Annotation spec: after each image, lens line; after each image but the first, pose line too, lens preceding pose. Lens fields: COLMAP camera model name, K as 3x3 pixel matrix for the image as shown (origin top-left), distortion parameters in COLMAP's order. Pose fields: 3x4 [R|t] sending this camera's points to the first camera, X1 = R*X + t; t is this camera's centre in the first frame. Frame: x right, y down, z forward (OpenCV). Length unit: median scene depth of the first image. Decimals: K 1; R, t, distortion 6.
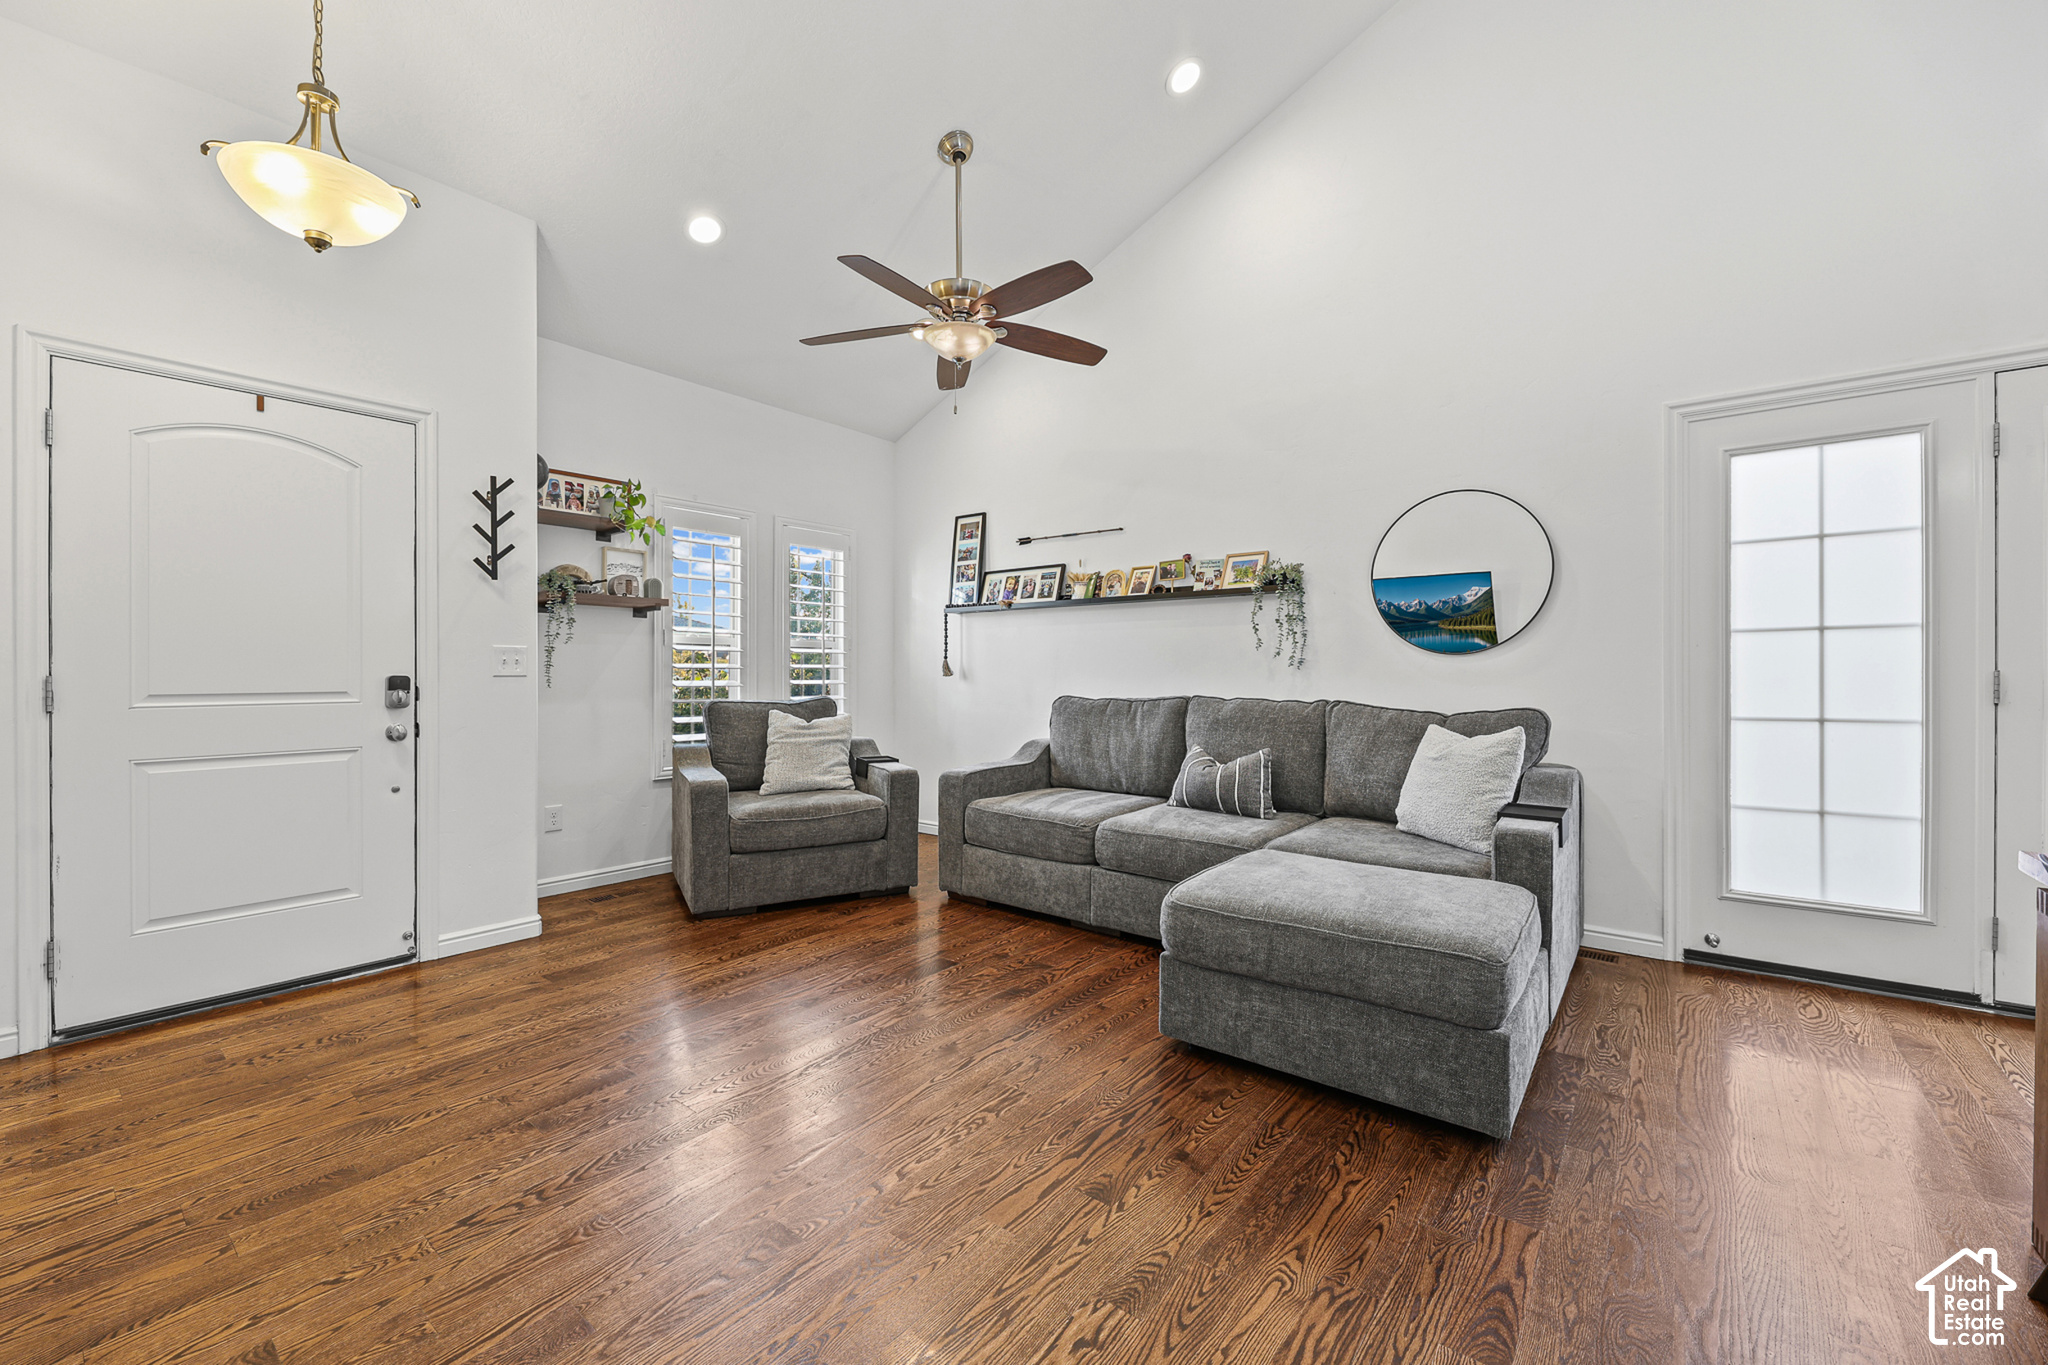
lens RADIAL K [[825.3, 0, 1015.2], [0, 825.3, 675.4], [0, 0, 1]] dist [-0.001000, -0.000870]
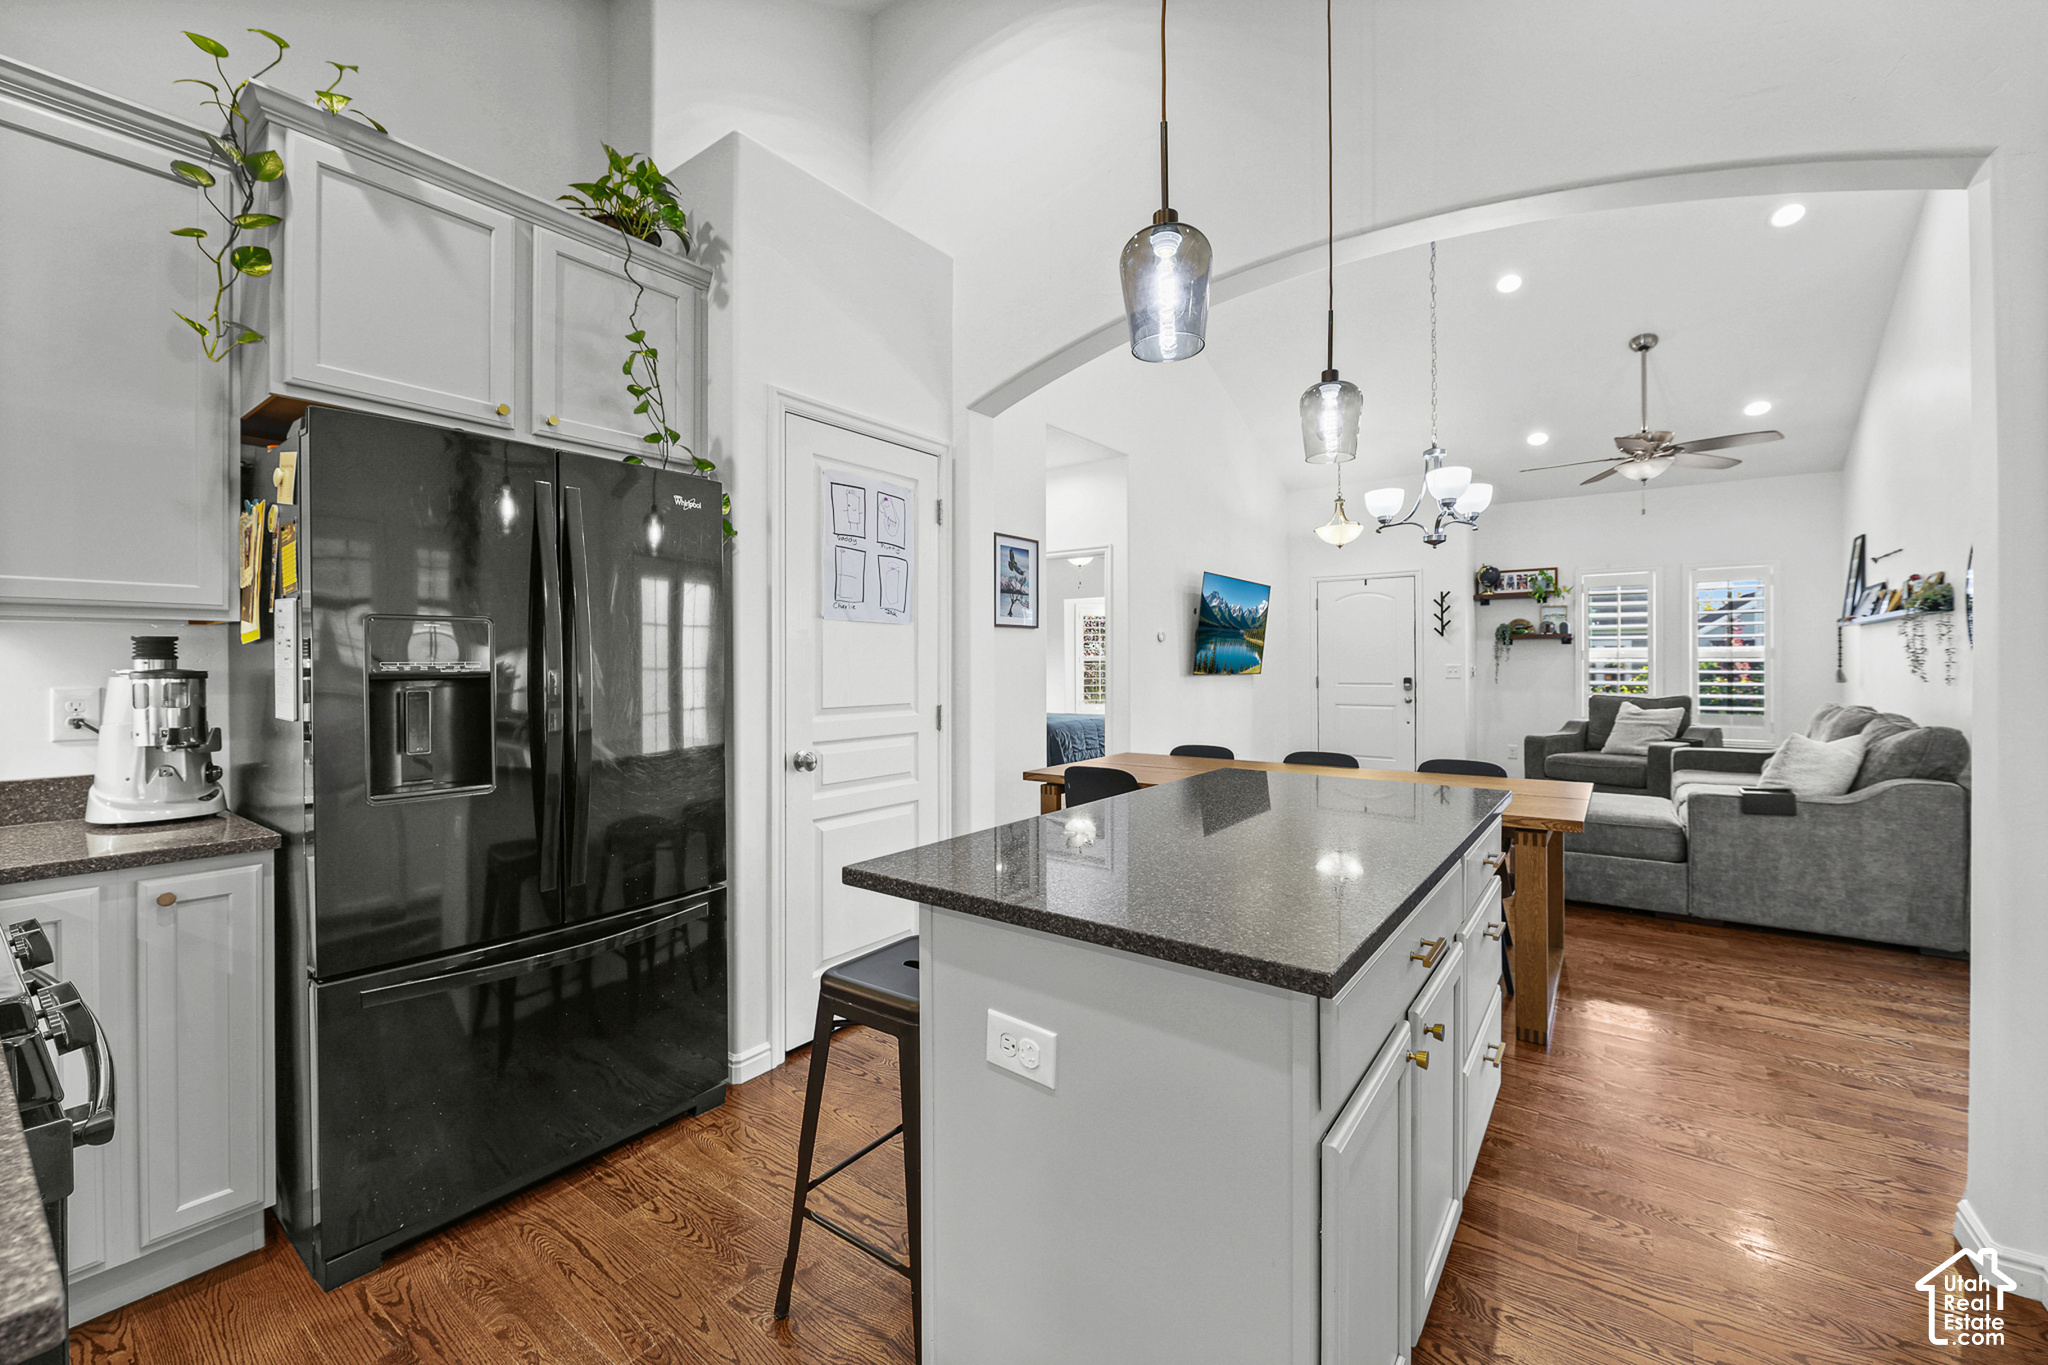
lens RADIAL K [[825.3, 0, 1017.6], [0, 825.3, 665.5], [0, 0, 1]] dist [-0.001000, -0.000870]
pose [[0.044014, 0.004758, -0.999020, 1.670424], [0.001567, 0.999987, 0.004831, -0.049480], [0.999030, -0.001778, 0.044006, -0.296118]]
